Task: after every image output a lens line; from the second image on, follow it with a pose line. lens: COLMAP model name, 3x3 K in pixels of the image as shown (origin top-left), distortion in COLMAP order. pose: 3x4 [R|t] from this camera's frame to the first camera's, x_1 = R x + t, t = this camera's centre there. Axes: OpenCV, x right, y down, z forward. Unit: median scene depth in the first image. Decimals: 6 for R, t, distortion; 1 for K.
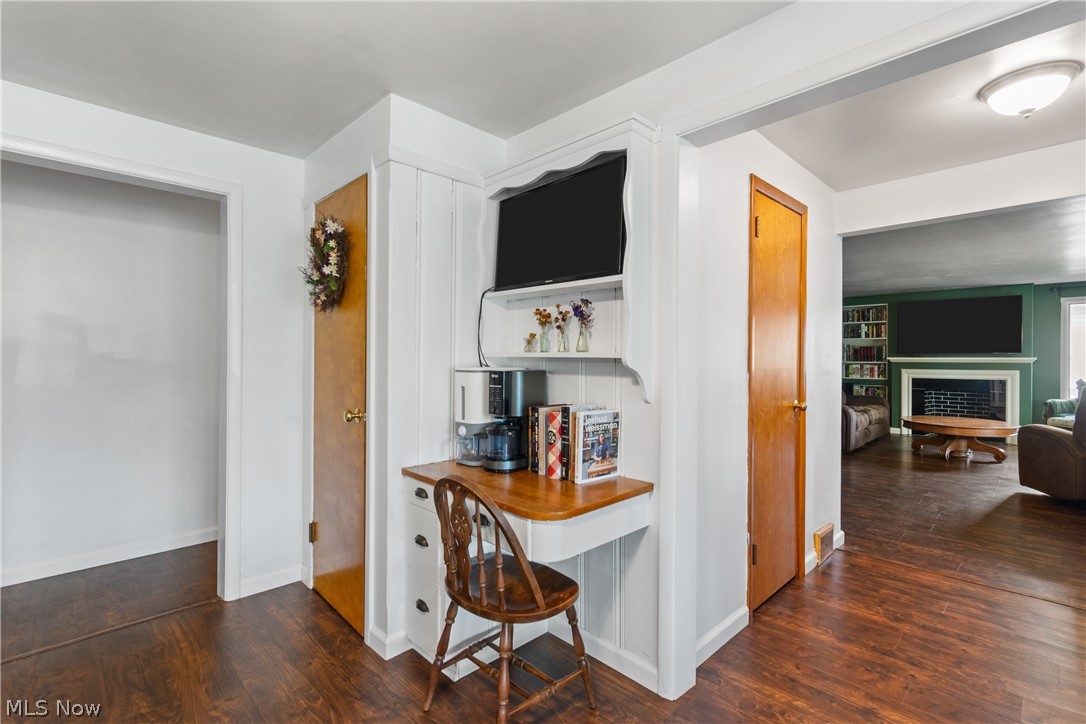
lens RADIAL K [[480.4, 0, 547.5], [0, 480.4, 358.8], [0, 0, 1]] dist [0.005167, -0.003256]
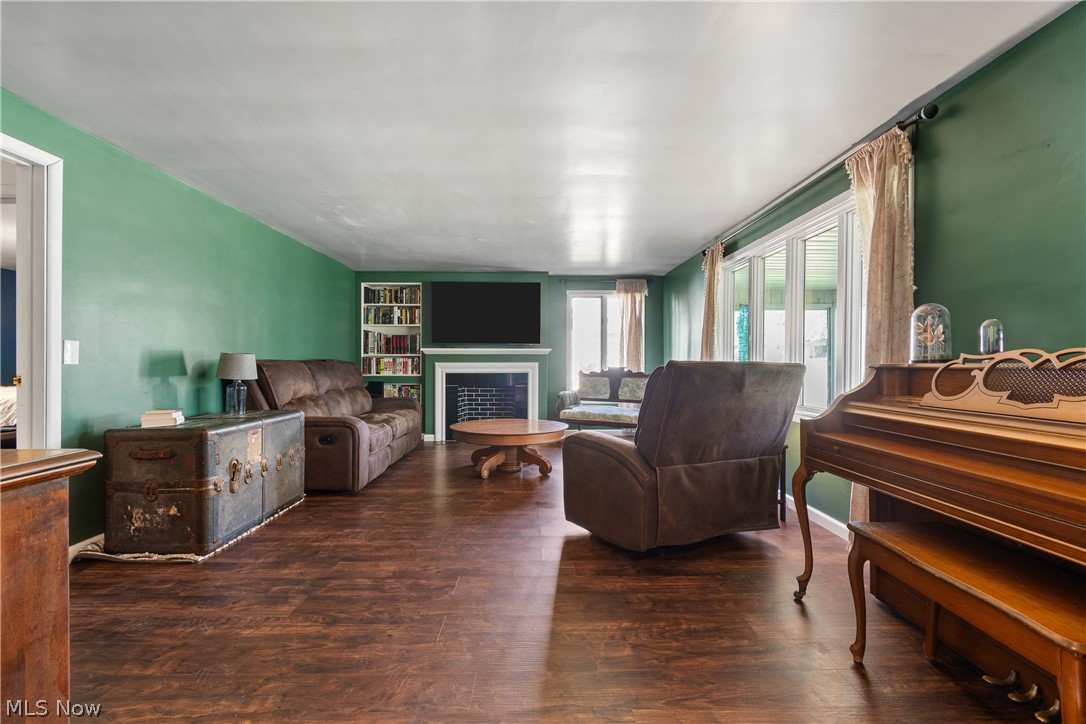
lens RADIAL K [[480.4, 0, 544.4], [0, 480.4, 365.0], [0, 0, 1]] dist [0.005167, -0.003256]
pose [[0.670238, -0.004218, 0.742134, 0.268264], [0.000306, 0.999985, 0.005407, 0.022518], [-0.742146, -0.003397, 0.670230, 0.332829]]
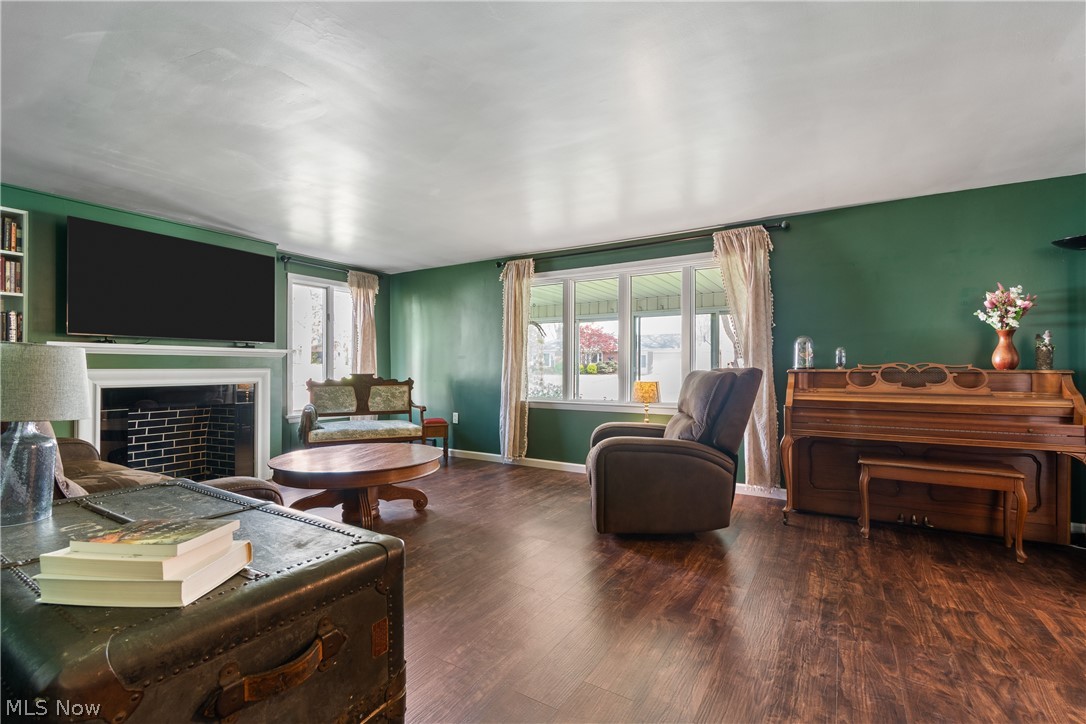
lens RADIAL K [[480.4, 0, 537.4], [0, 480.4, 361.1], [0, 0, 1]] dist [0.005167, -0.003256]
pose [[-0.261956, 0.012627, 0.964997, 0.215914], [0.000125, 0.999915, -0.013050, 0.021066], [-0.965080, -0.003298, -0.261935, 0.752055]]
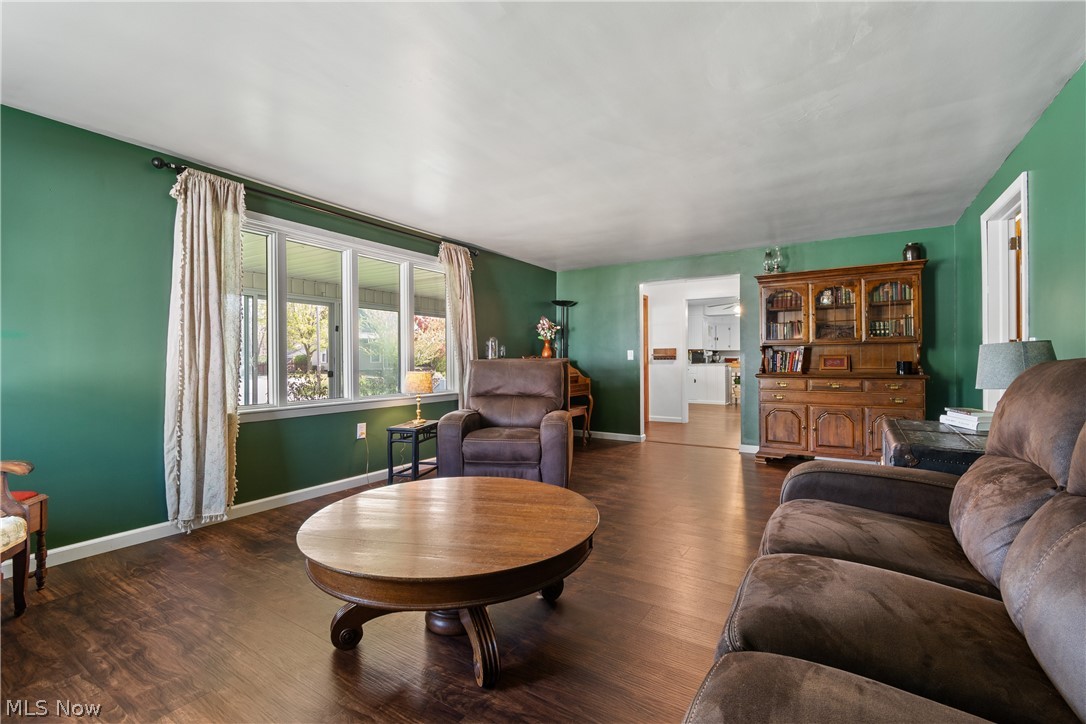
lens RADIAL K [[480.4, 0, 545.2], [0, 480.4, 361.6], [0, 0, 1]] dist [0.005167, -0.003256]
pose [[-0.967826, 0.002558, -0.251609, 0.754131], [0.001077, 0.999981, 0.006026, 0.021785], [0.251620, 0.005561, -0.967810, 1.083574]]
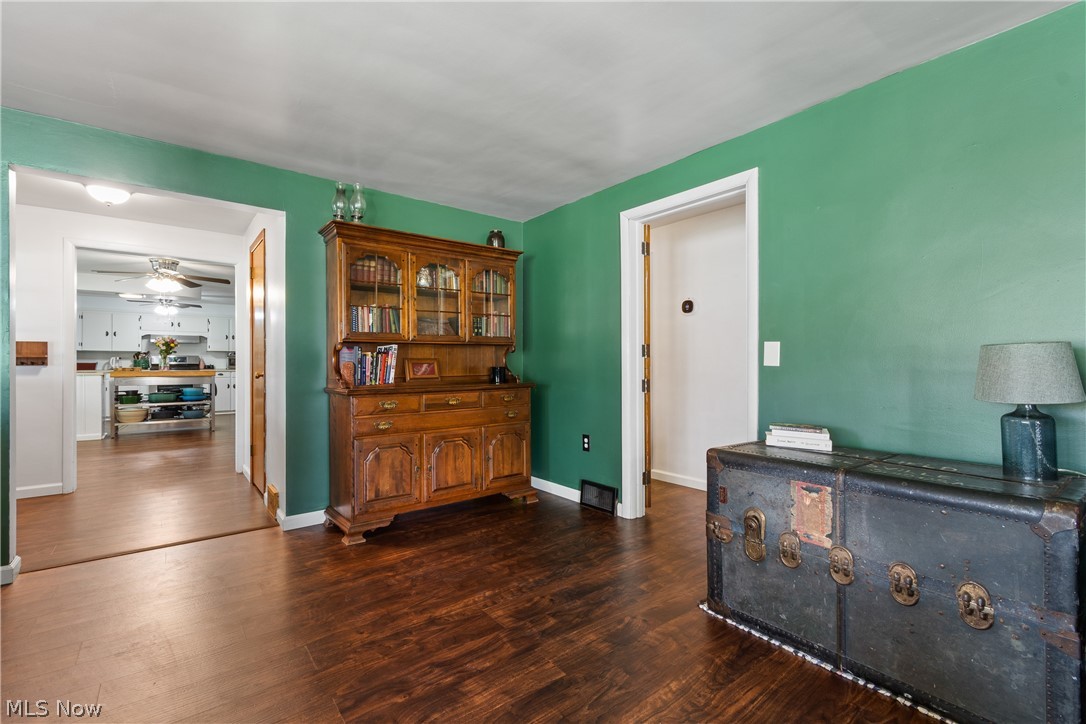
lens RADIAL K [[480.4, 0, 541.6], [0, 480.4, 360.8], [0, 0, 1]] dist [0.005167, -0.003256]
pose [[-0.094825, -0.005529, -0.995479, 0.670104], [-0.000155, 0.999985, -0.005539, 0.022139], [0.995494, -0.000371, -0.094824, 0.702507]]
